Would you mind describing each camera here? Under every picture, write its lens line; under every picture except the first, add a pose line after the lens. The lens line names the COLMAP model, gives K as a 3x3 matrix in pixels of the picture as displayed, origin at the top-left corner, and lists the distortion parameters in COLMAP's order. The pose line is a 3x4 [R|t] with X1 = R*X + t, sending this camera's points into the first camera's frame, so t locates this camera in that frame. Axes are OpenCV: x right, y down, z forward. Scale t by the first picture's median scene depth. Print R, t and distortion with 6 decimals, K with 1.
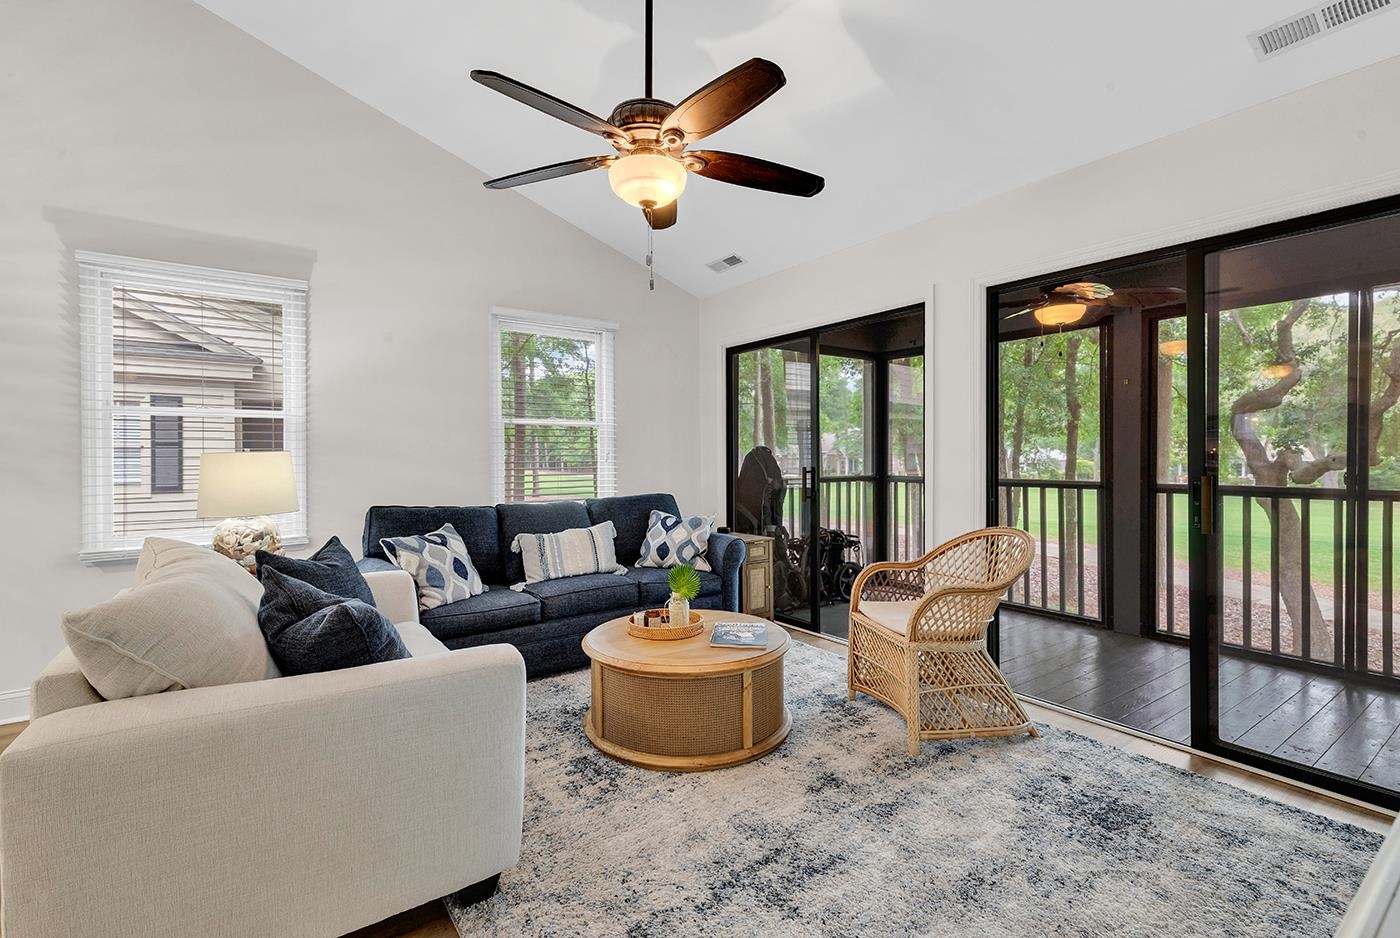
lens RADIAL K [[654.9, 0, 714.4], [0, 654.9, 467.9], [0, 0, 1]] dist [0.003777, -0.001202]
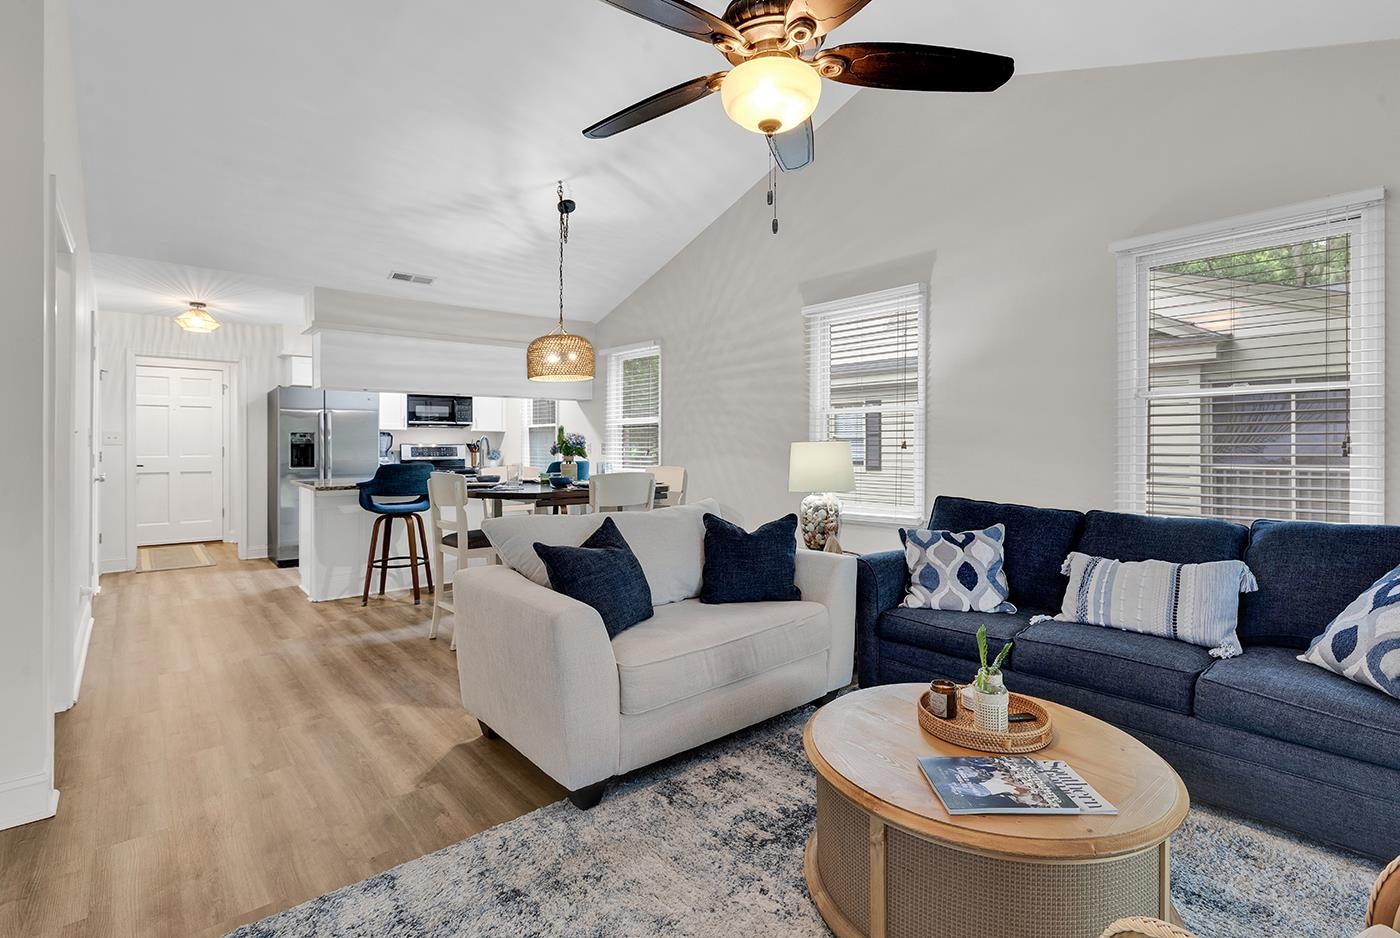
lens RADIAL K [[654.9, 0, 682.8], [0, 654.9, 448.7], [0, 0, 1]] dist [0.003777, -0.001202]
pose [[0.044519, 0.009311, -0.998965, 0.448723], [-0.016307, 0.999830, 0.008593, -0.014531], [0.998875, 0.015908, 0.044663, 0.573557]]
